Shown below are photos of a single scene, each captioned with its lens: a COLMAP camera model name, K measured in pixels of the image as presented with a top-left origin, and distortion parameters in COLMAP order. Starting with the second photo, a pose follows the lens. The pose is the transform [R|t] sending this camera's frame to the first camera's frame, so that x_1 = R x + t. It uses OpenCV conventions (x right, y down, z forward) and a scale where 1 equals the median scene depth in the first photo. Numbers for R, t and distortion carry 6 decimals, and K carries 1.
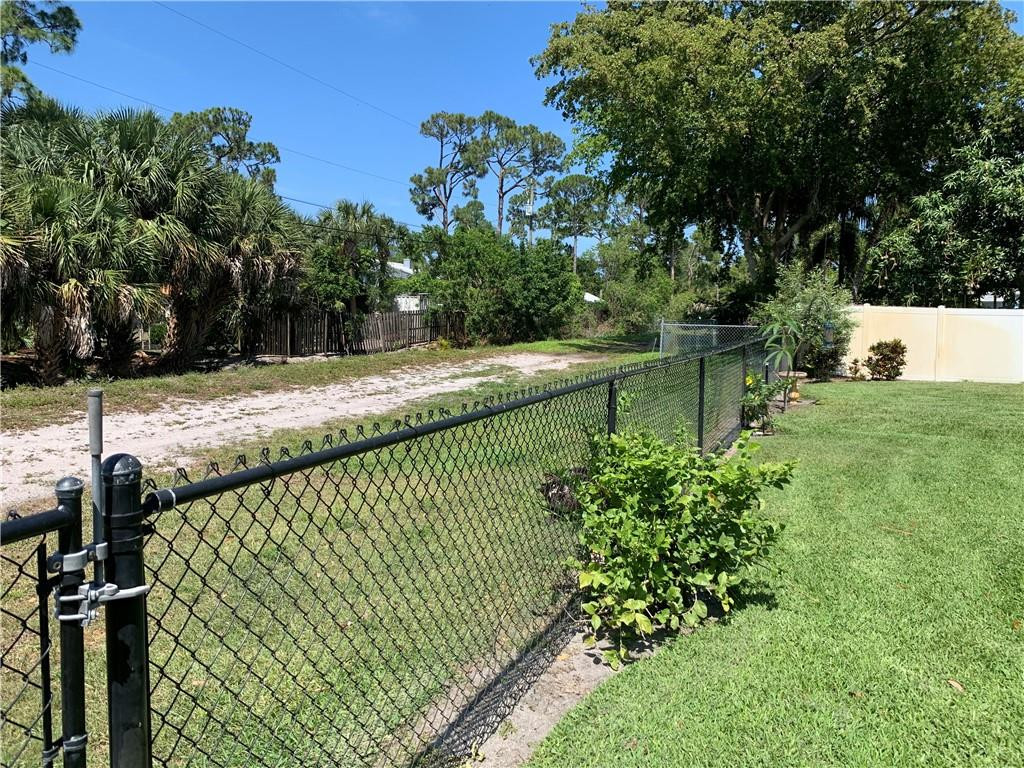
lens RADIAL K [[798.3, 0, 512.0], [0, 798.3, 384.0], [0, 0, 1]] dist [-0.001992, -0.002963]
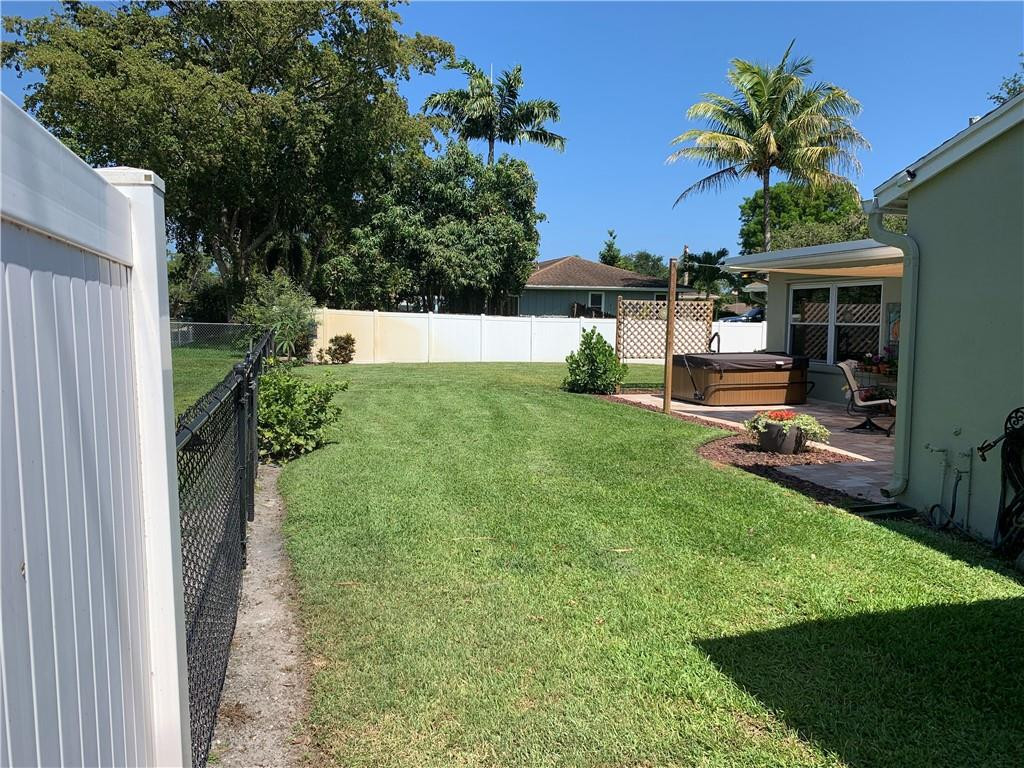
lens RADIAL K [[793.2, 0, 512.0], [0, 793.2, 384.0], [0, 0, 1]] dist [0.095699, -0.004194]
pose [[0.780784, -0.047183, 0.623017, -0.146100], [0.045078, 0.998800, 0.019150, 0.015443], [-0.623173, 0.013132, 0.781974, -0.233045]]
